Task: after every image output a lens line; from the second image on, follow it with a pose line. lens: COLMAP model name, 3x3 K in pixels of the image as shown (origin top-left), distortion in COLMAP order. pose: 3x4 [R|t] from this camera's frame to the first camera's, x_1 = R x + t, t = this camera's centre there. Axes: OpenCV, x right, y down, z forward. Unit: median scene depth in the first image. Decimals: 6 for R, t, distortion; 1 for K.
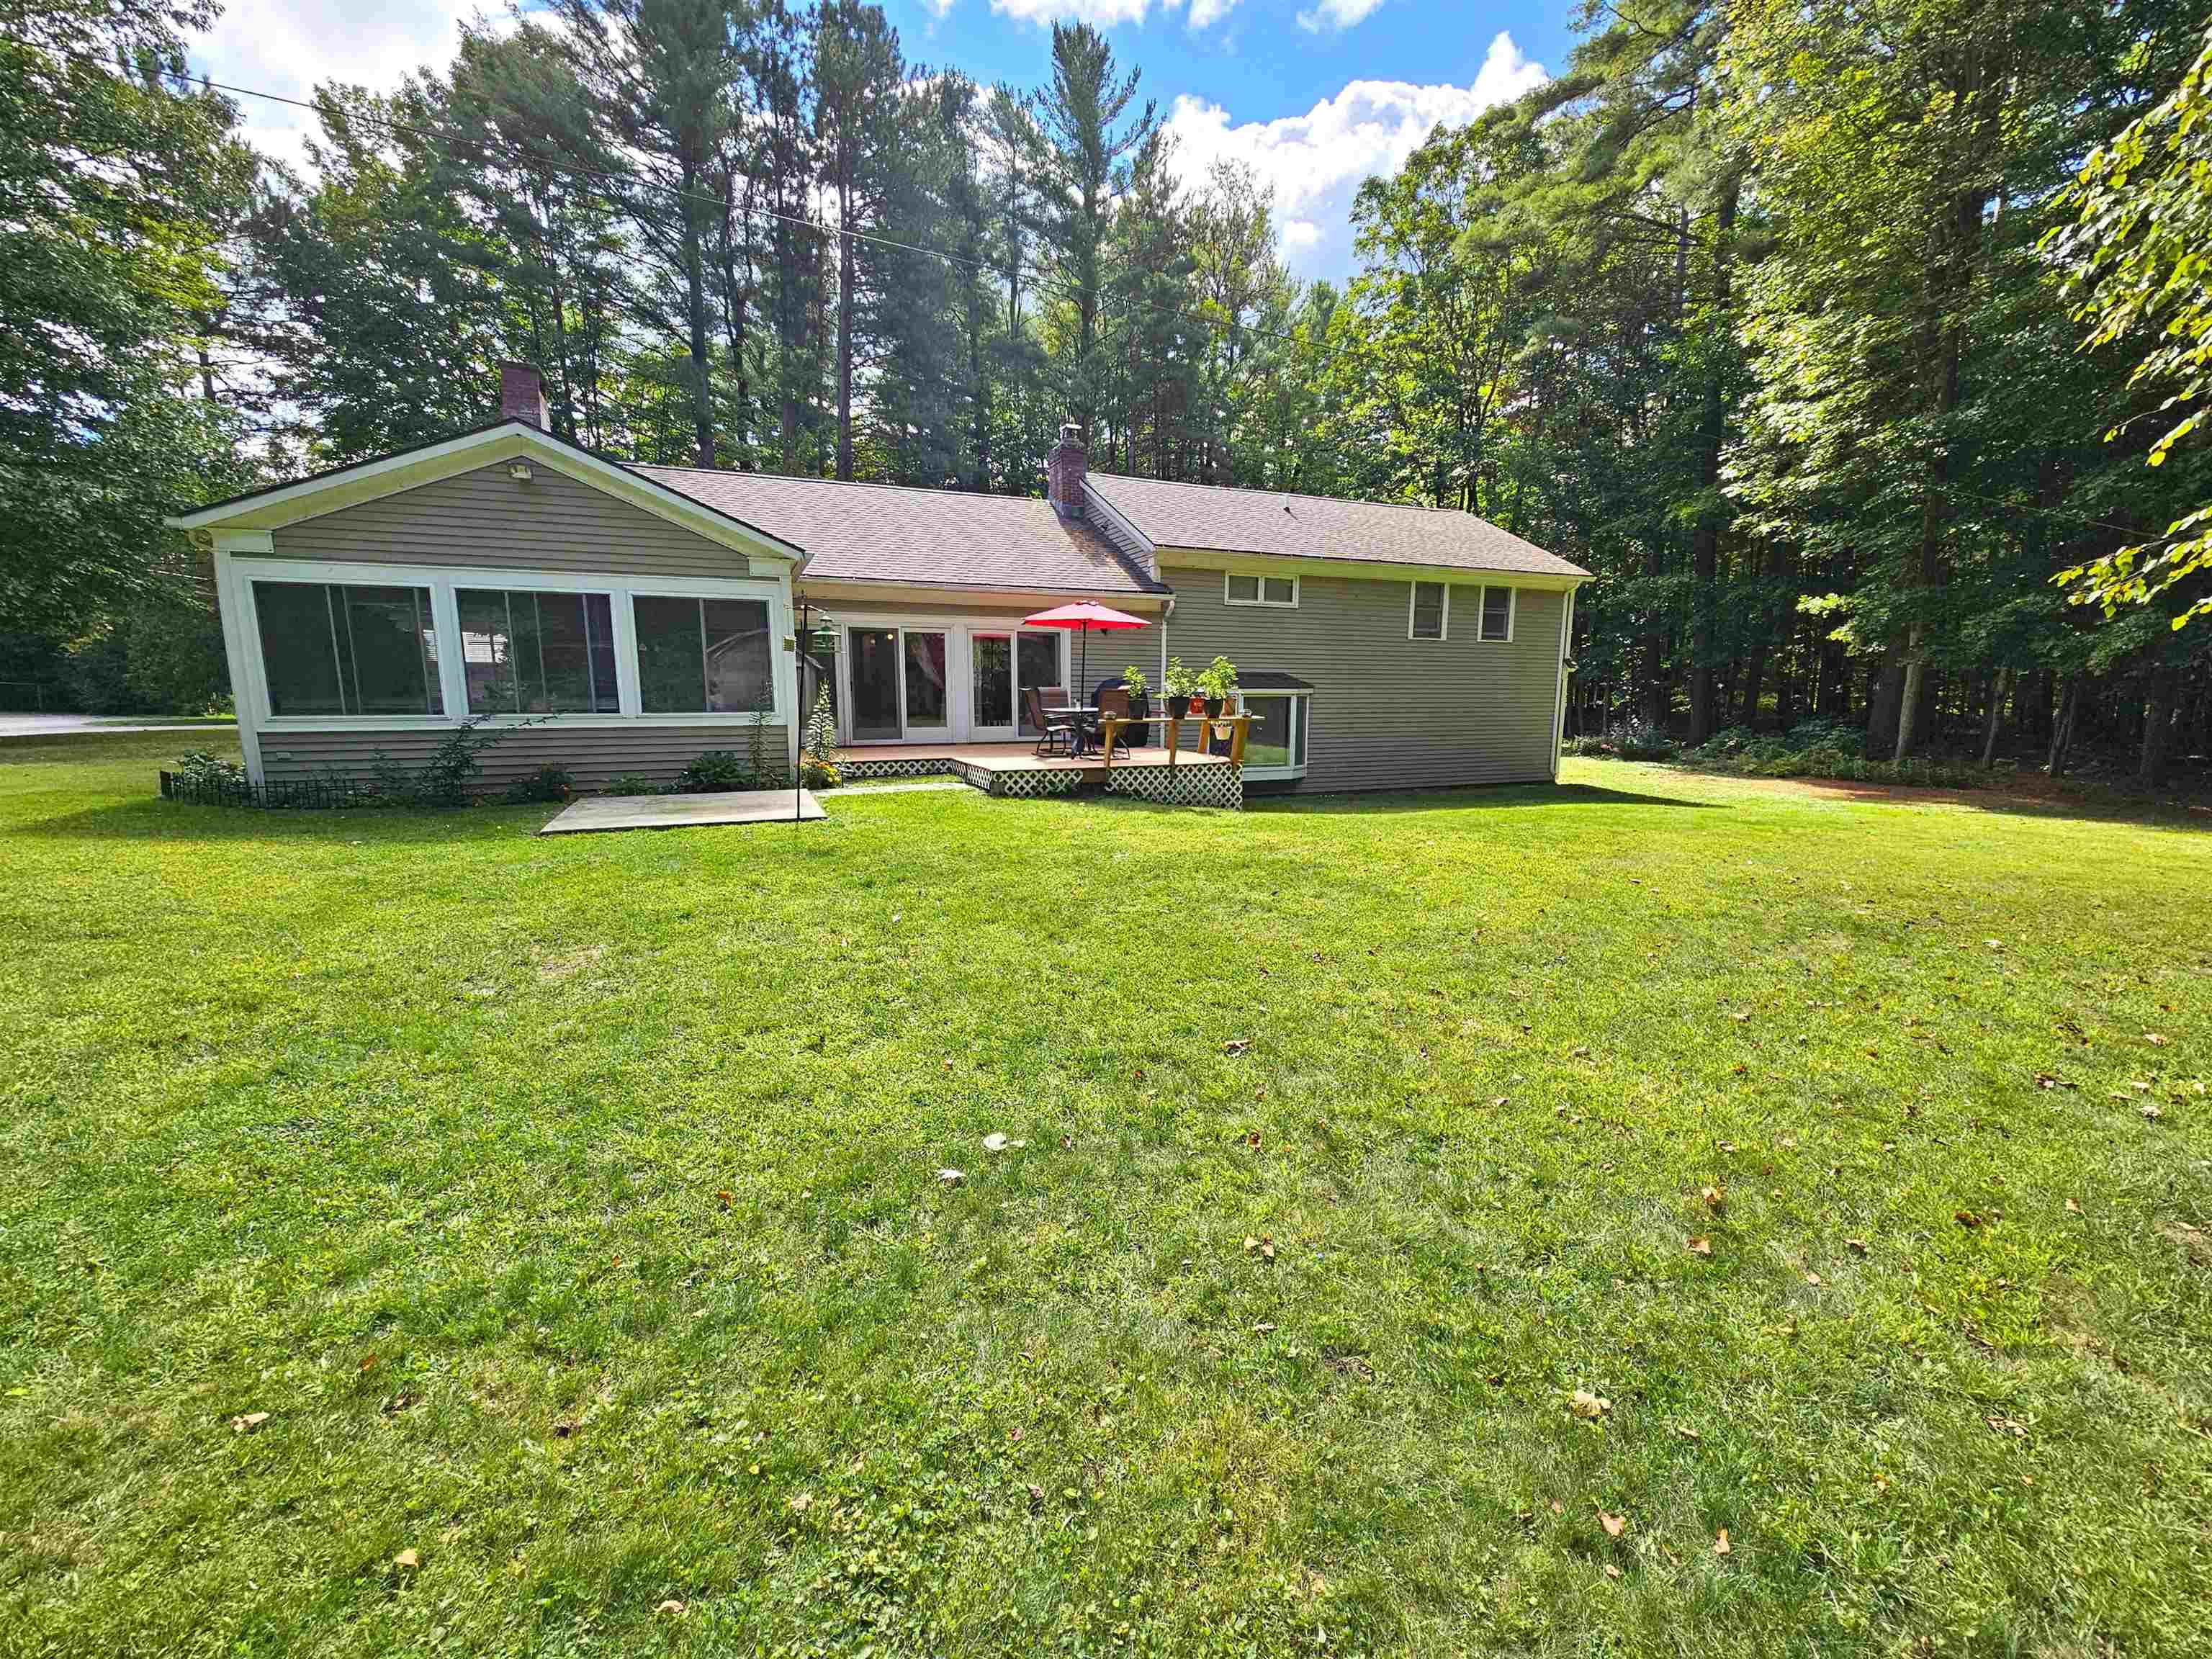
lens RADIAL K [[895.4, 0, 1115.5], [0, 895.4, 832.0], [0, 0, 1]] dist [-0.008475, 0.003933]
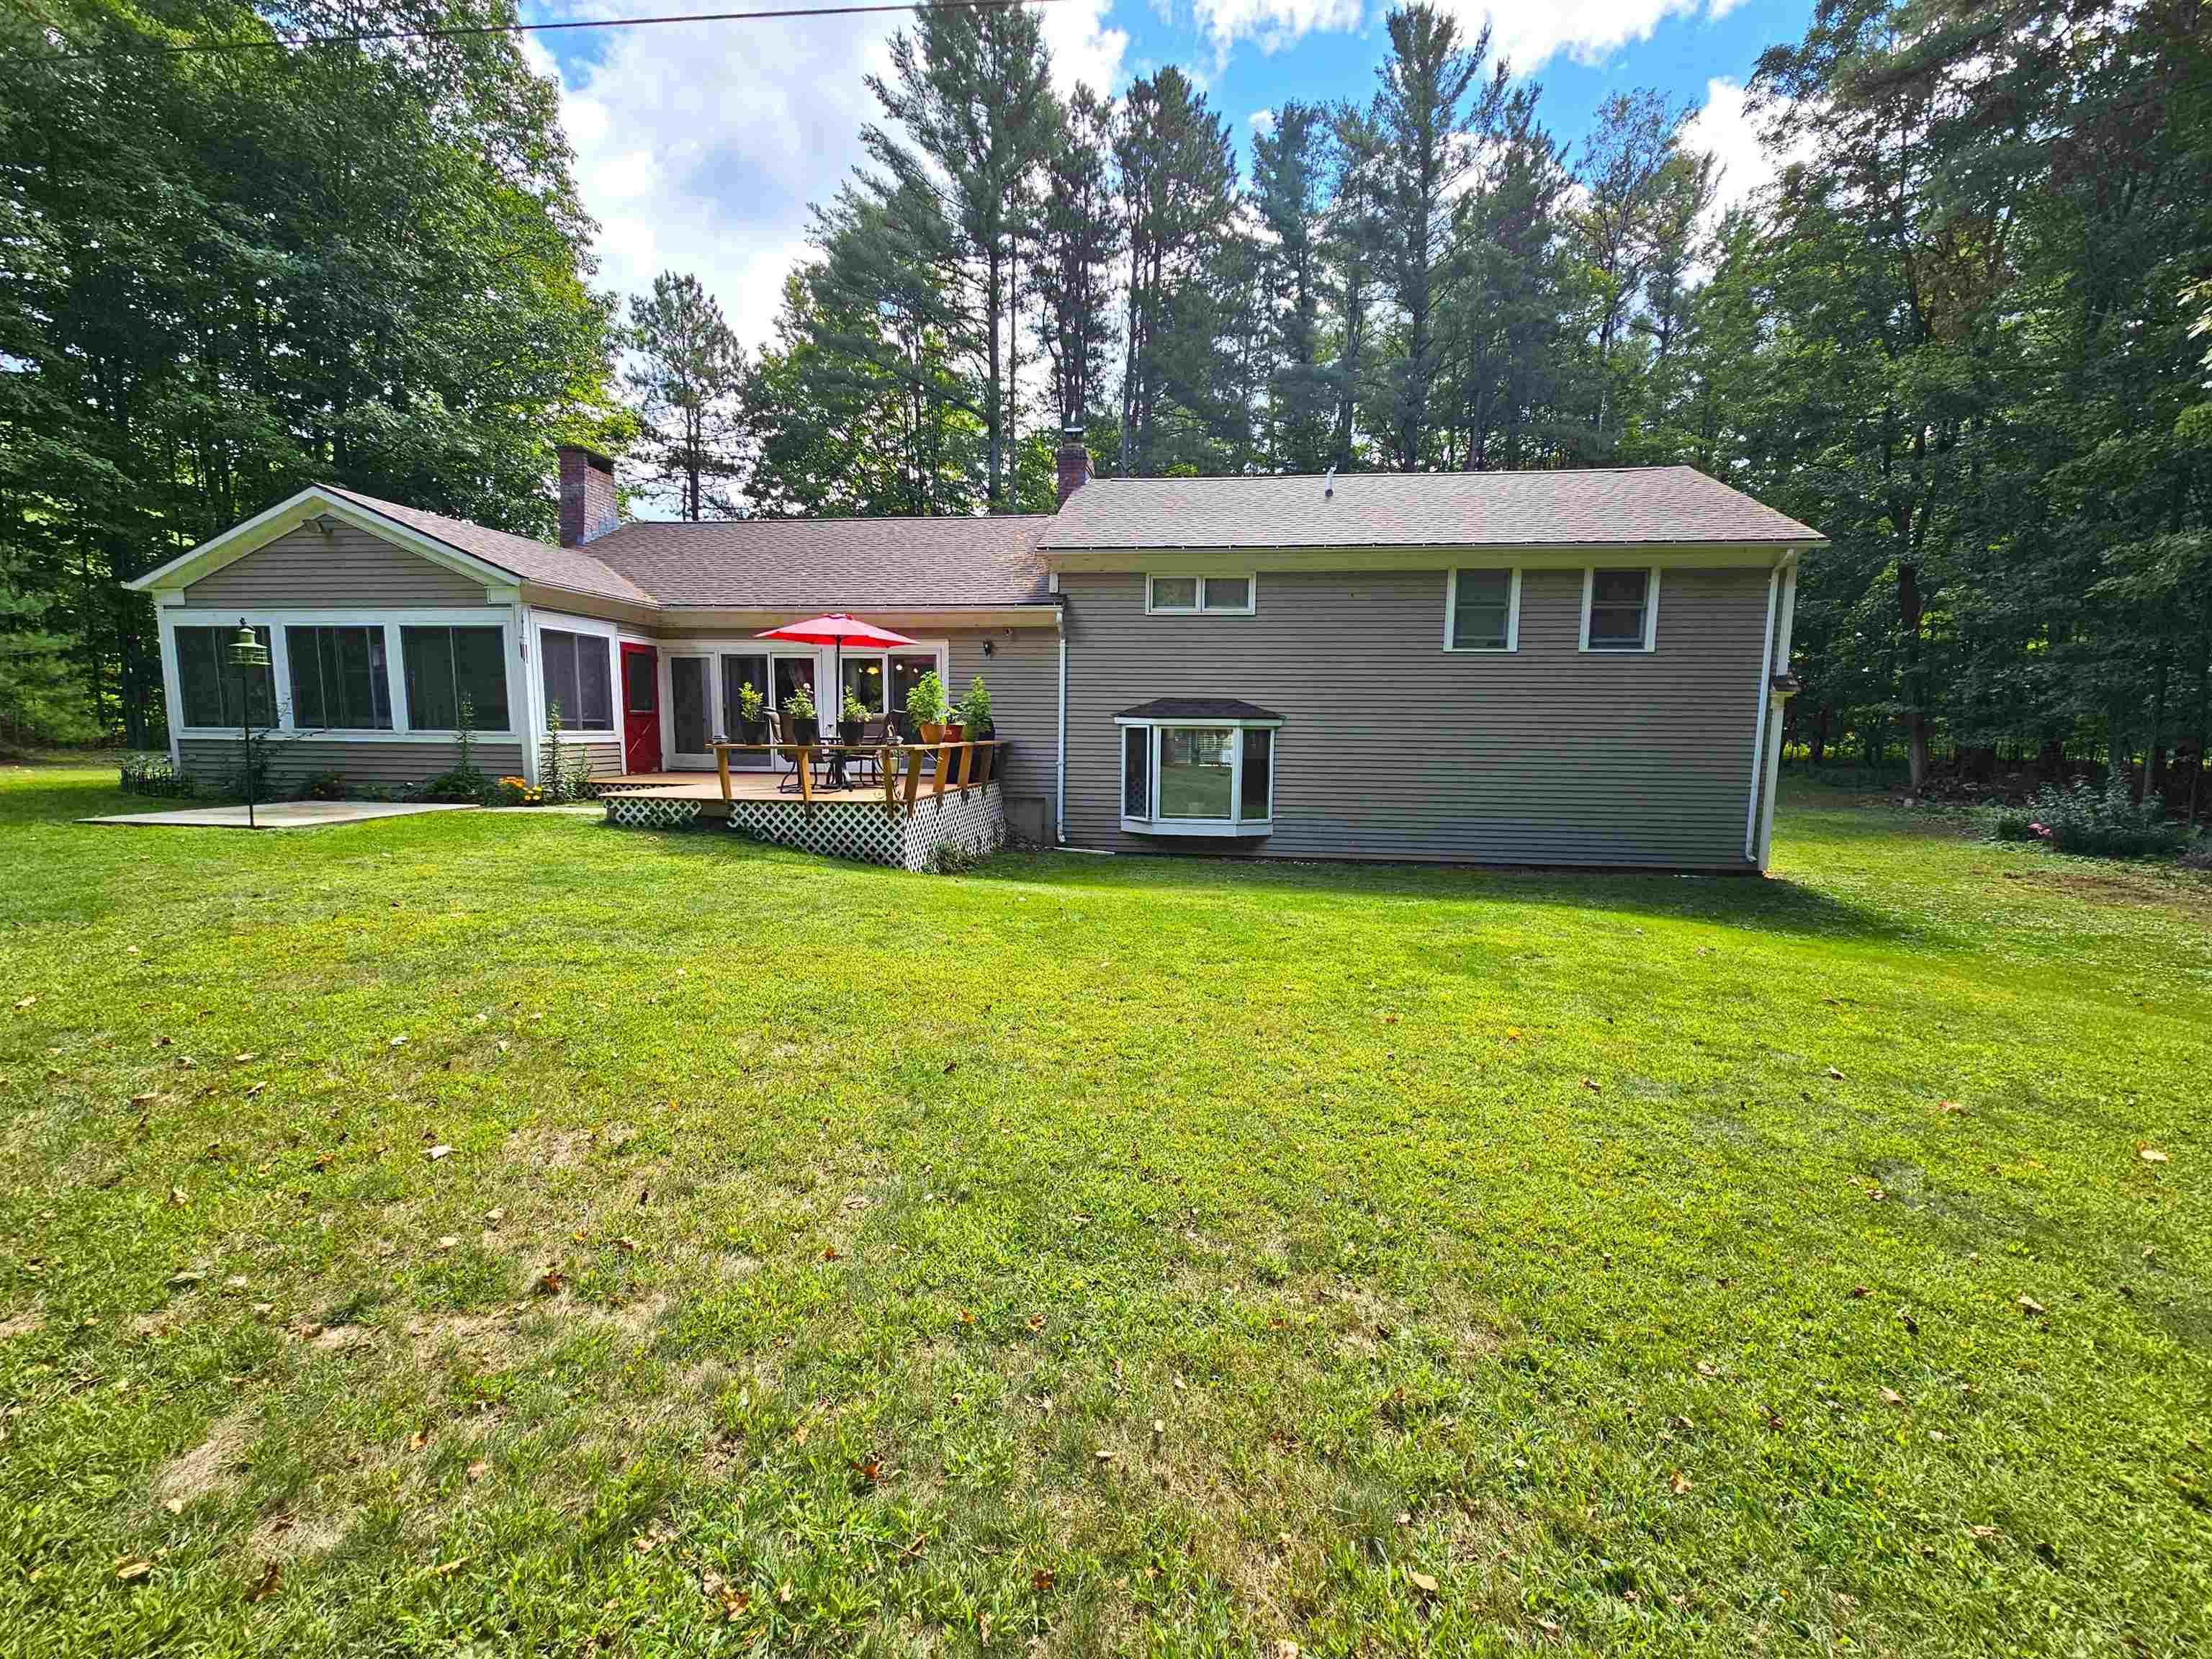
lens RADIAL K [[895.4, 0, 1115.5], [0, 895.4, 832.0], [0, 0, 1]] dist [-0.008475, 0.003933]
pose [[0.865928, 0.065714, -0.495833, 0.659104], [-0.090045, 0.995616, -0.025304, -0.046712], [0.491997, 0.066558, 0.868049, 0.386405]]
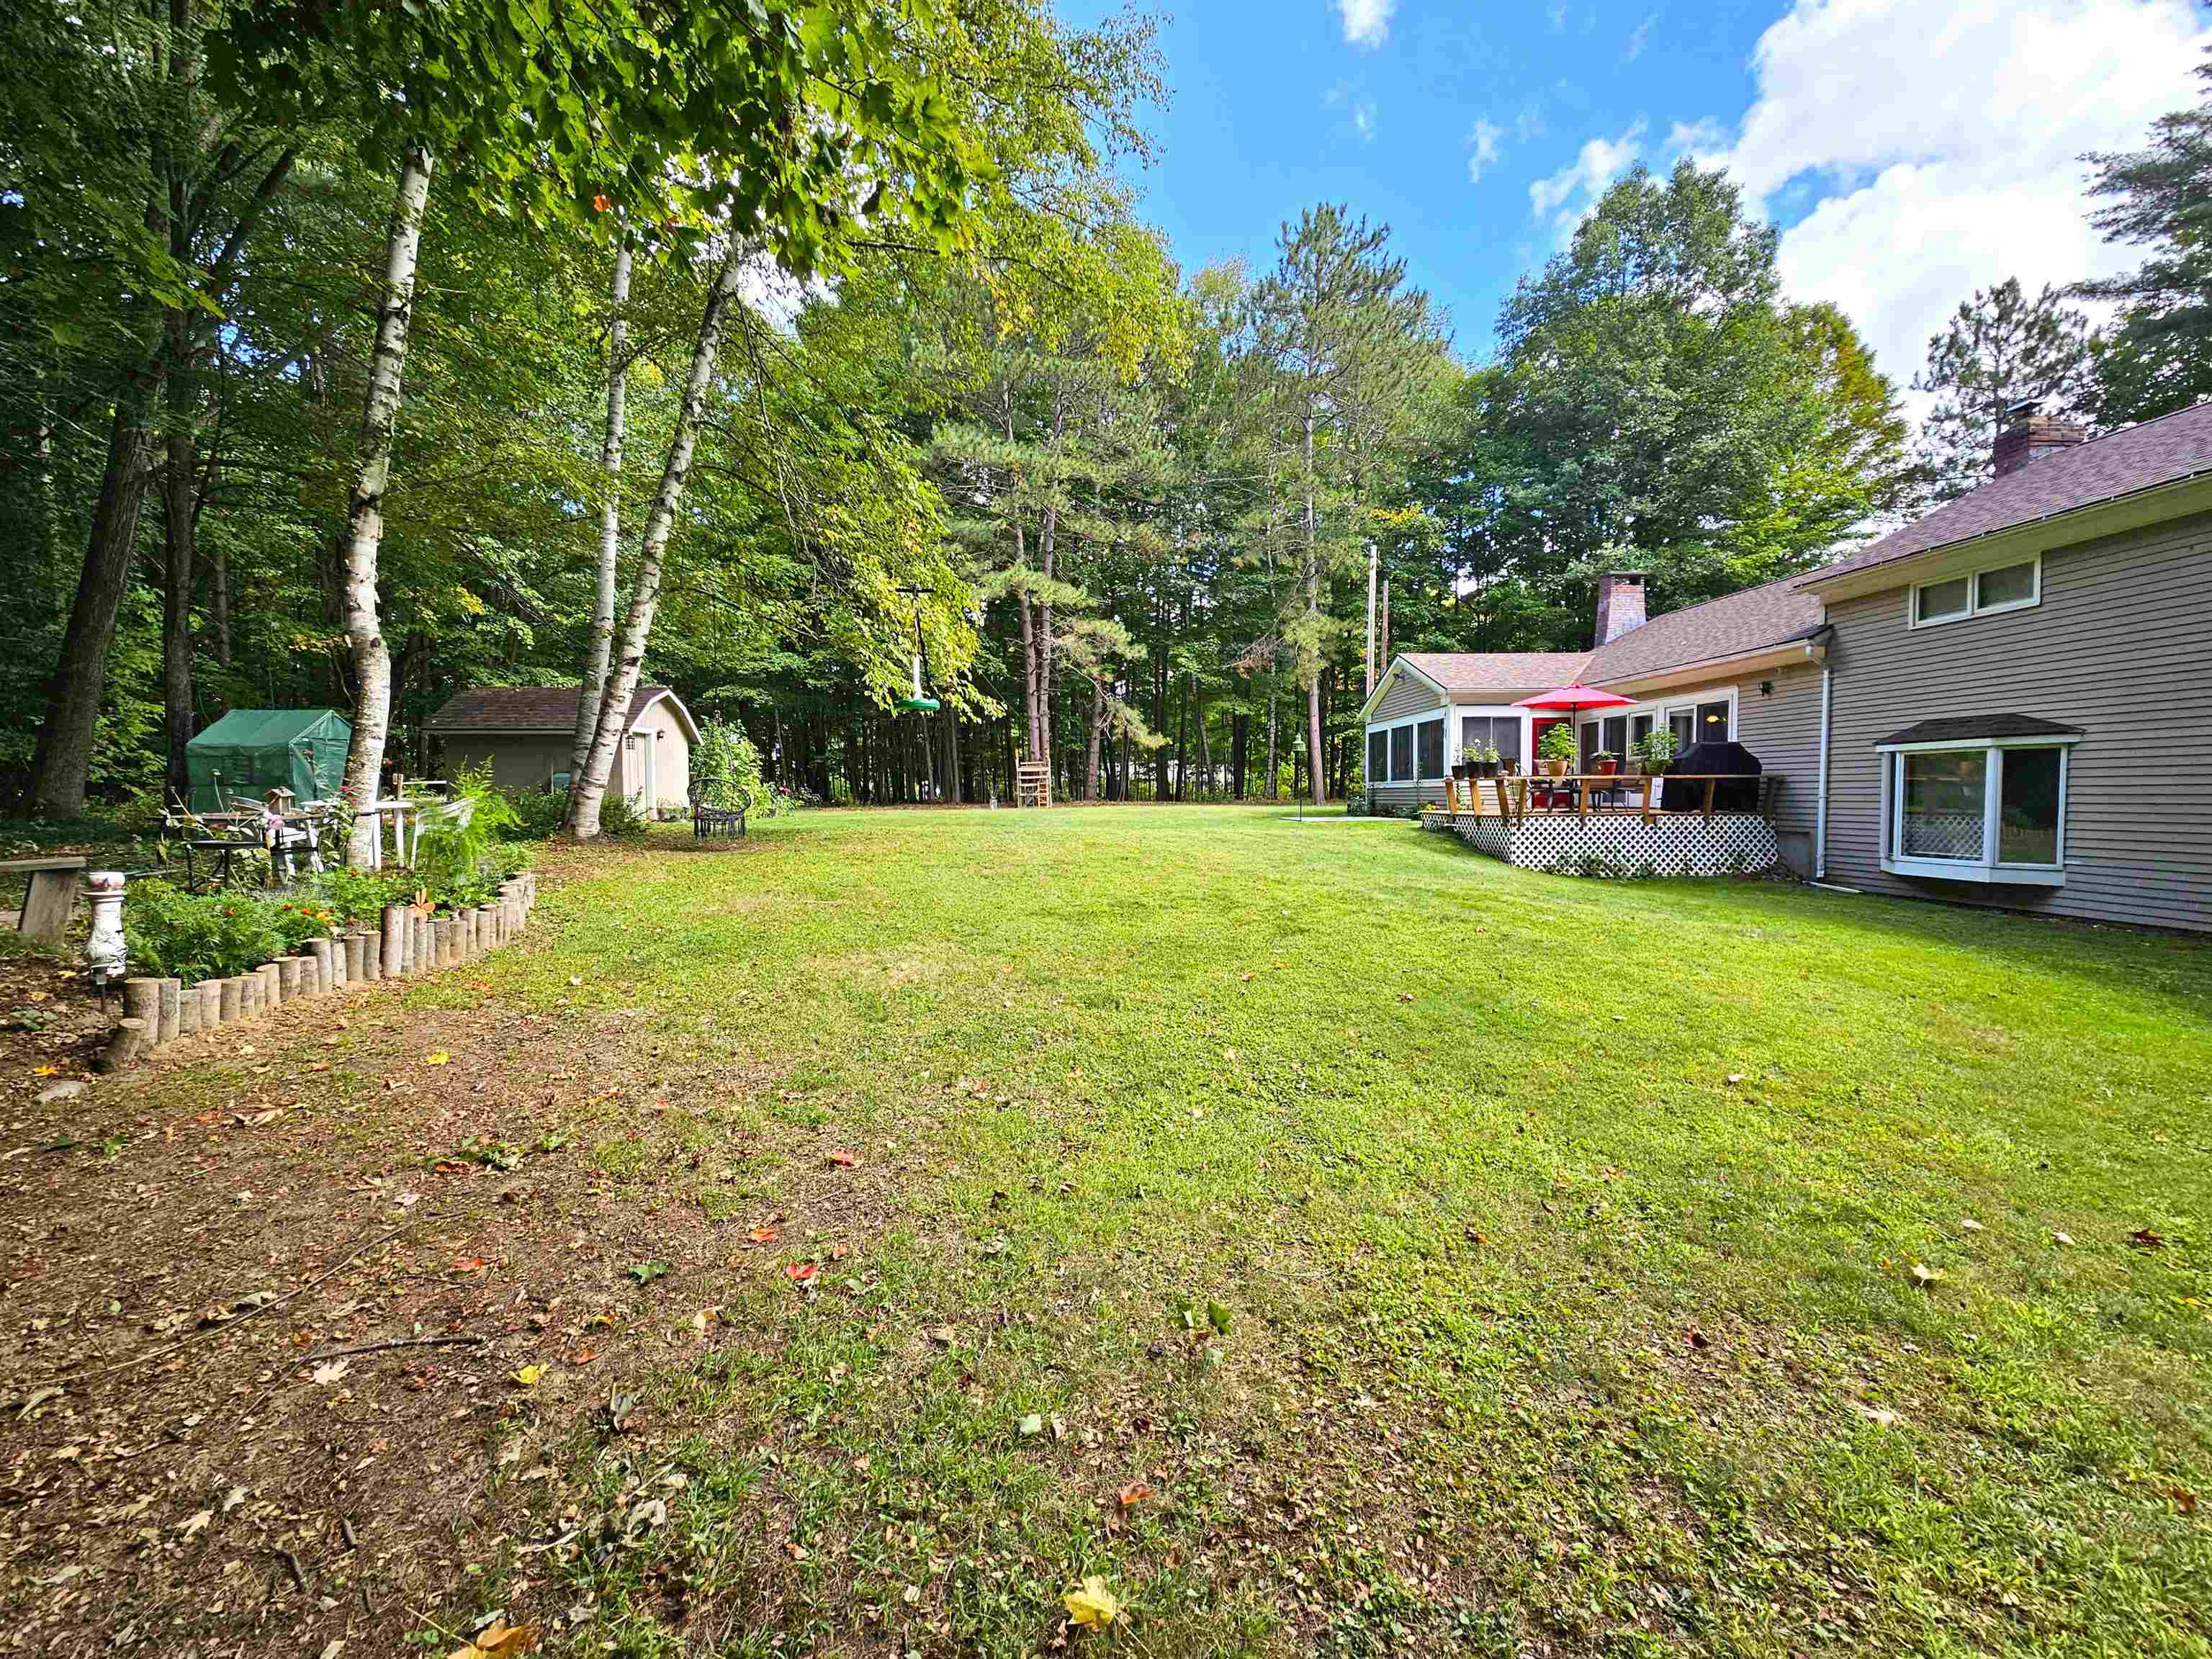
lens RADIAL K [[895.4, 0, 1115.5], [0, 895.4, 832.0], [0, 0, 1]] dist [-0.008475, 0.003933]
pose [[-0.338812, 0.038427, -0.940069, 1.323200], [-0.147437, 0.984653, 0.093387, -0.084054], [0.929230, 0.170242, -0.327947, 0.860079]]
